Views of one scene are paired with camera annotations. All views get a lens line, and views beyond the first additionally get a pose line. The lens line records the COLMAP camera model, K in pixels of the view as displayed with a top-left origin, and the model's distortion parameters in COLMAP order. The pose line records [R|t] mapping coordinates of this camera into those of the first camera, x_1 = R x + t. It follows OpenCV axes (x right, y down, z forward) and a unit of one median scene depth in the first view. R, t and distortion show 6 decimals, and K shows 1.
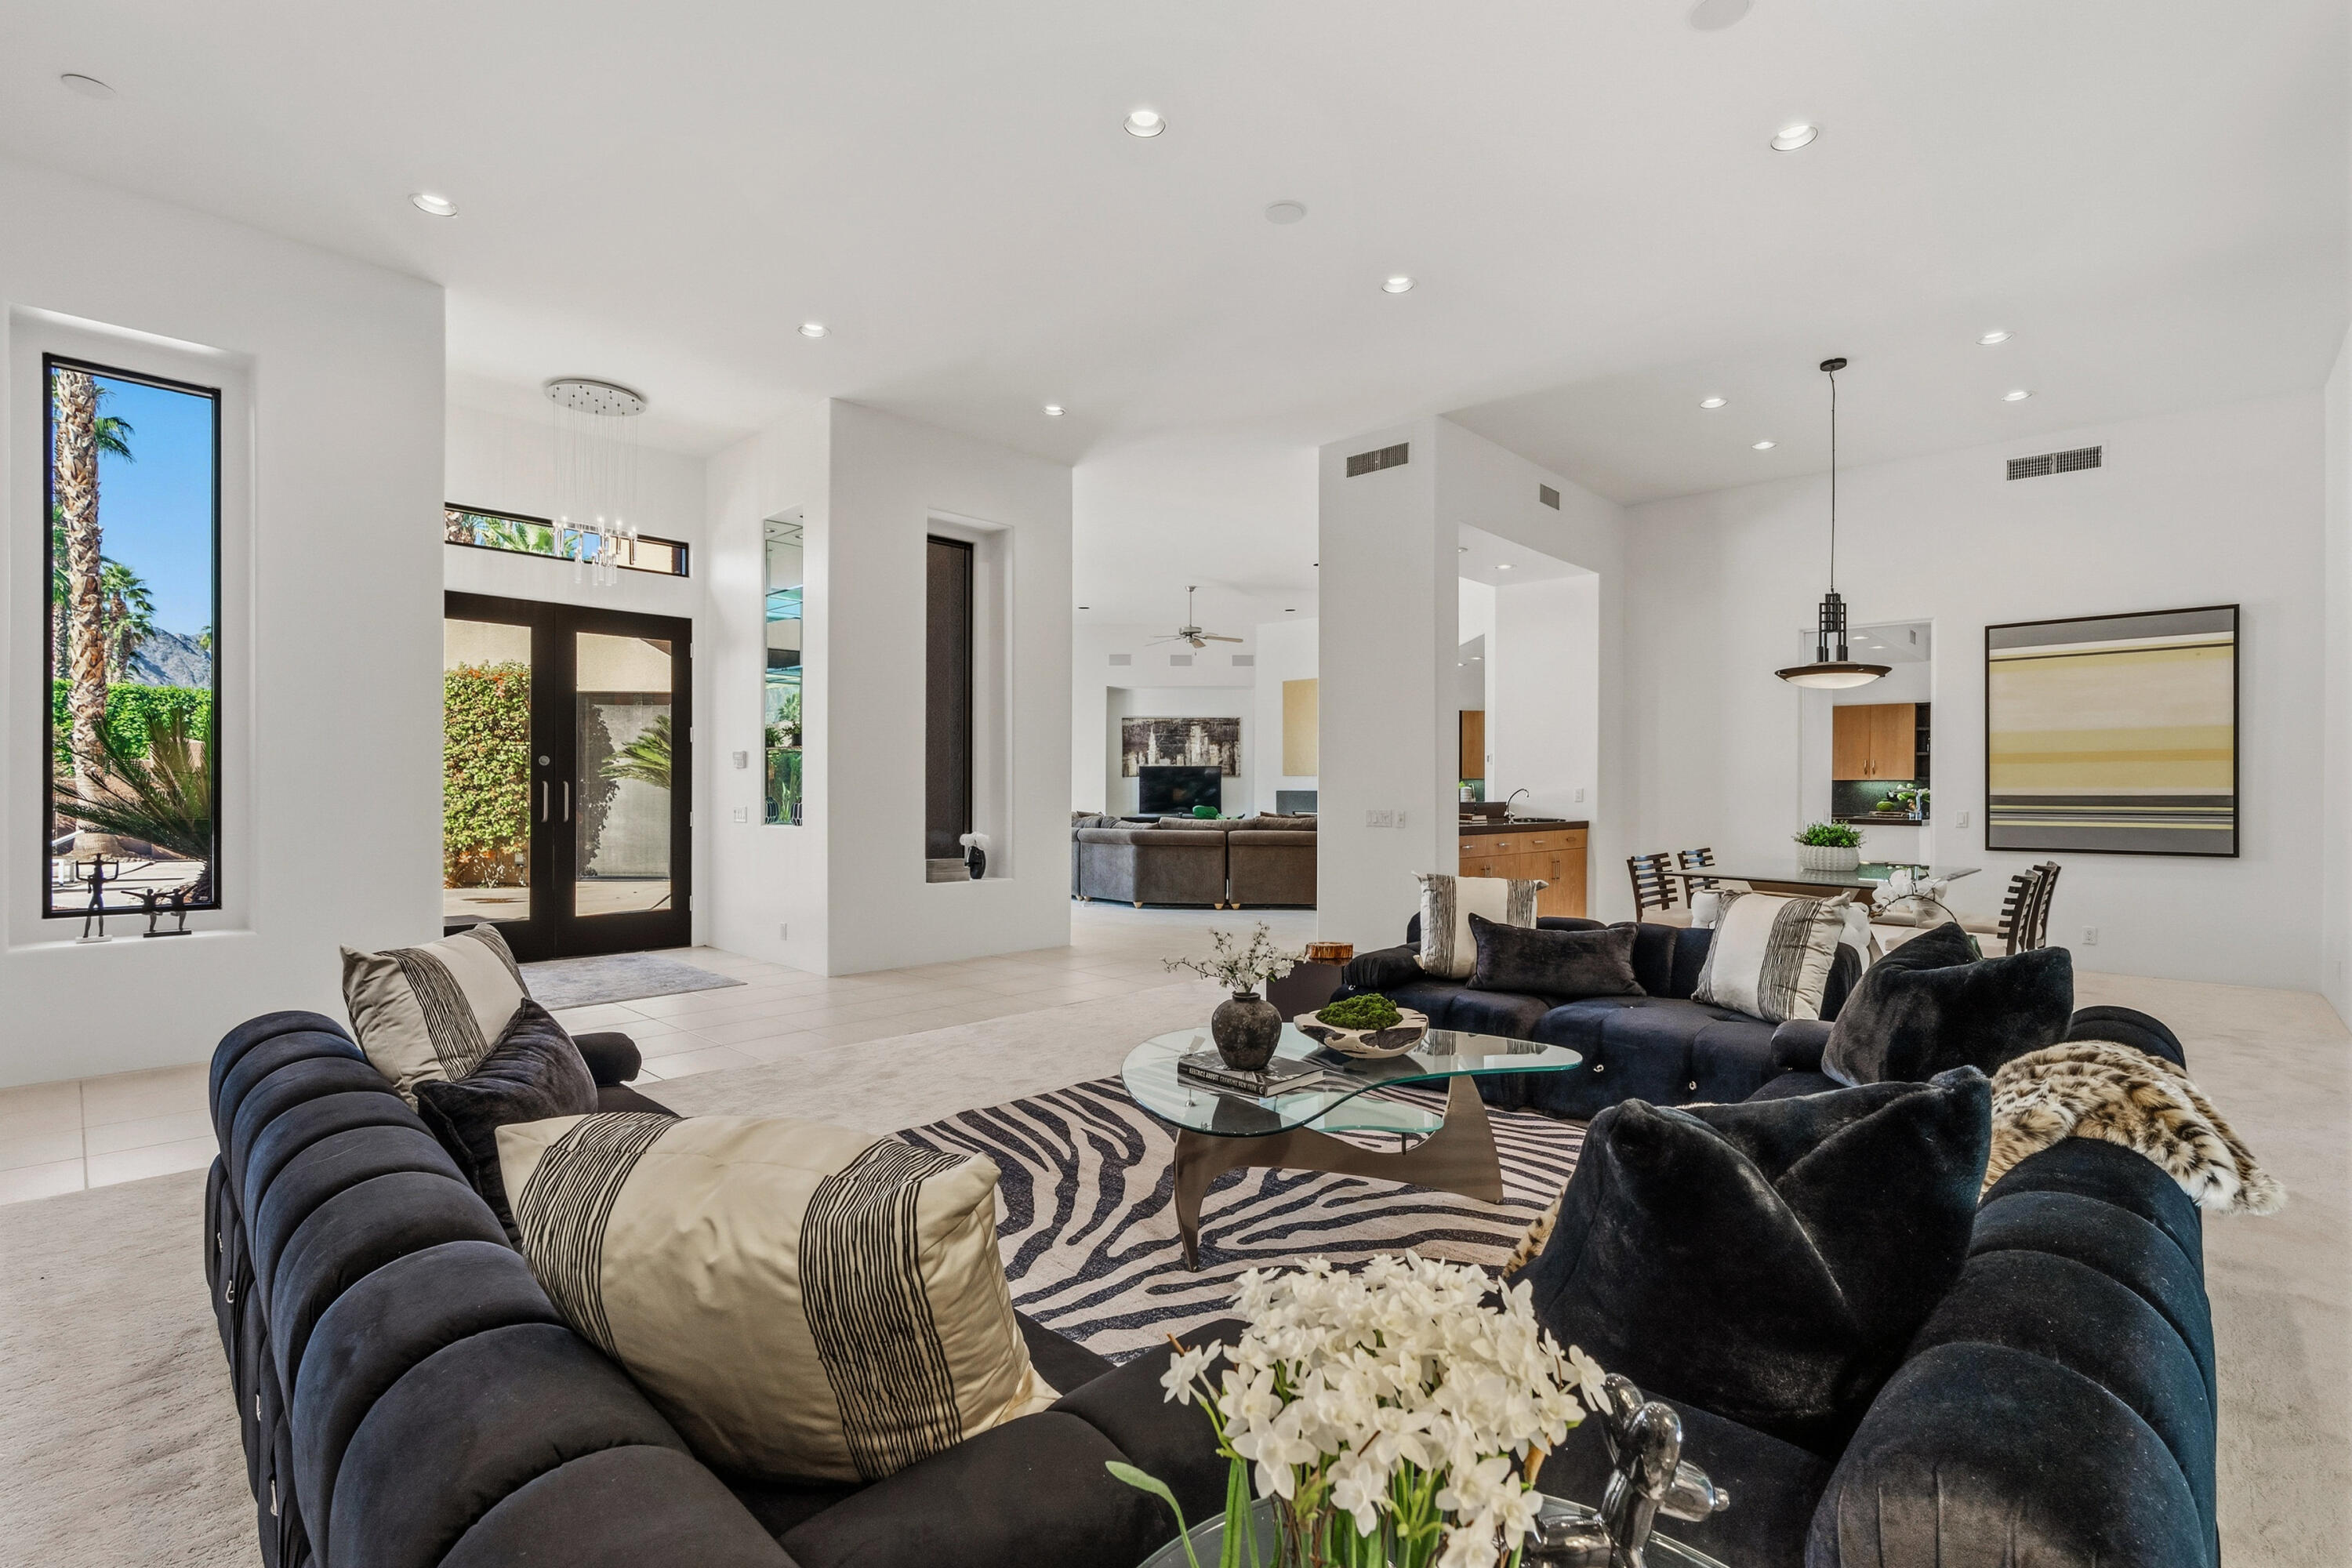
lens RADIAL K [[1055.5, 0, 1190.6], [0, 1055.5, 797.7], [0, 0, 1]] dist [-0.001358, 0.000518]
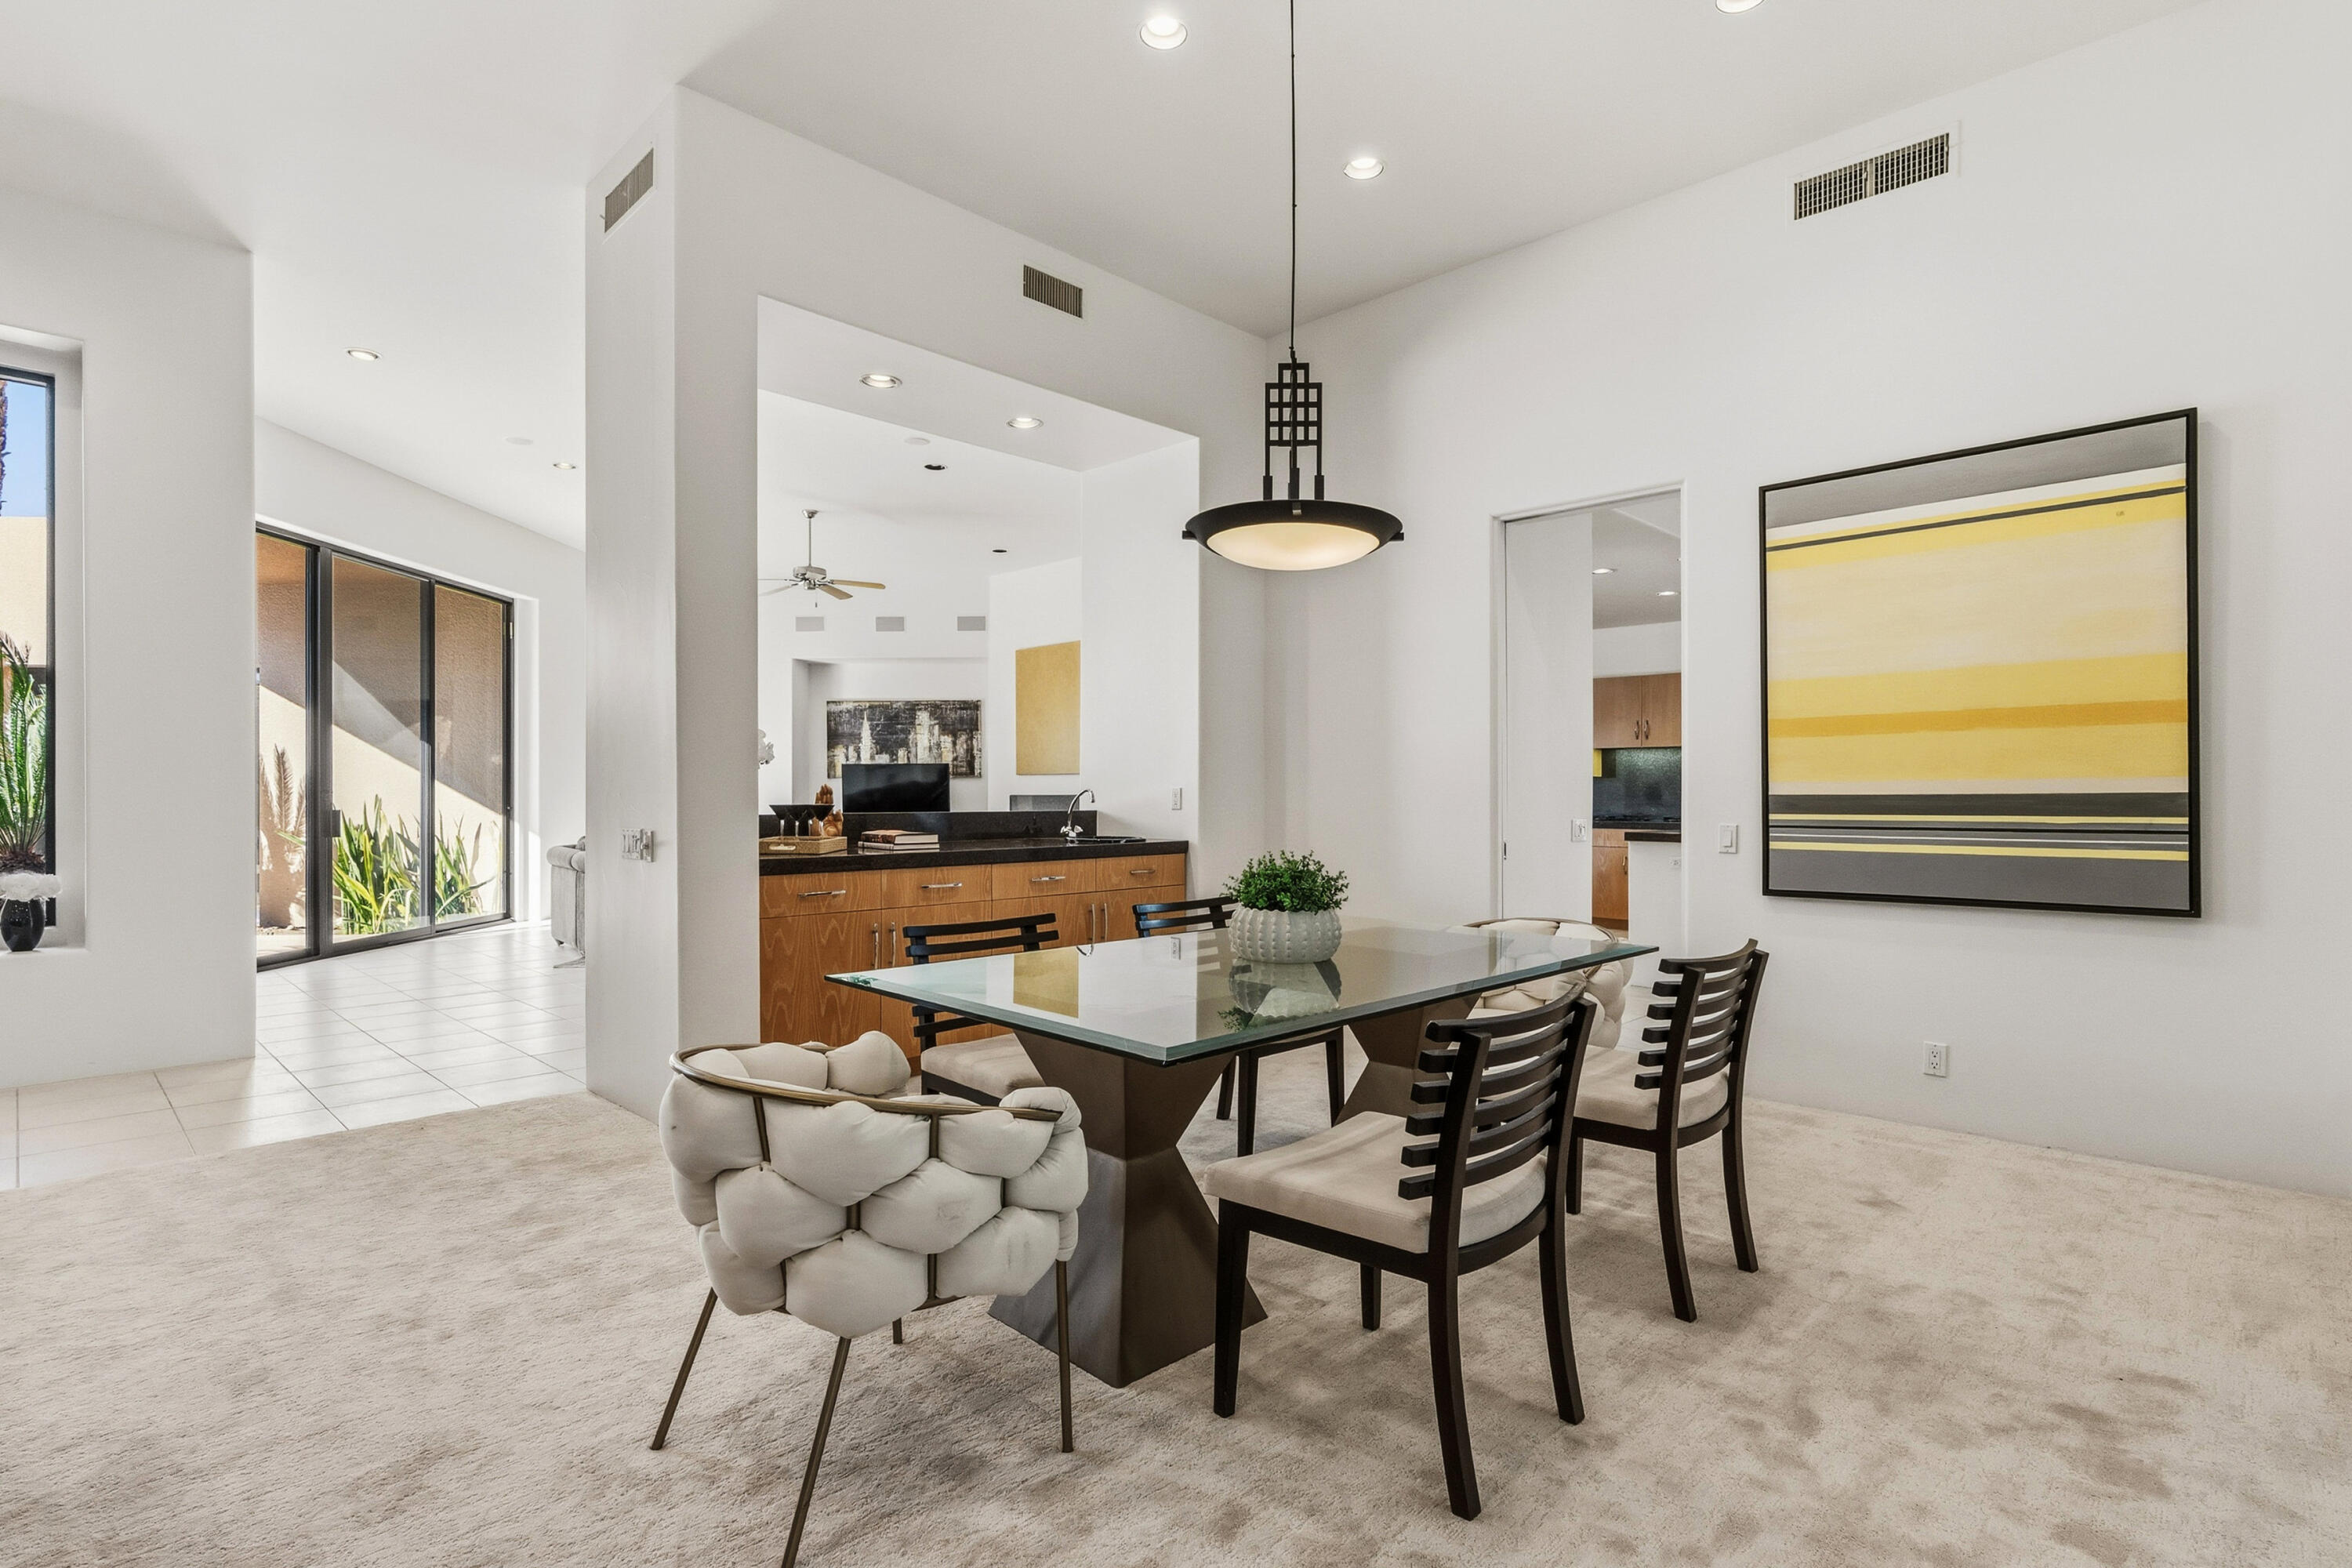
lens RADIAL K [[1137.6, 0, 1186.4], [0, 1137.6, 802.0], [0, 0, 1]] dist [-0.002282, -0.000561]
pose [[0.999937, -0.005030, -0.009992, 0.461220], [0.005012, 0.999986, -0.001847, 0.000808], [0.010001, 0.001796, 0.999948, 0.406692]]
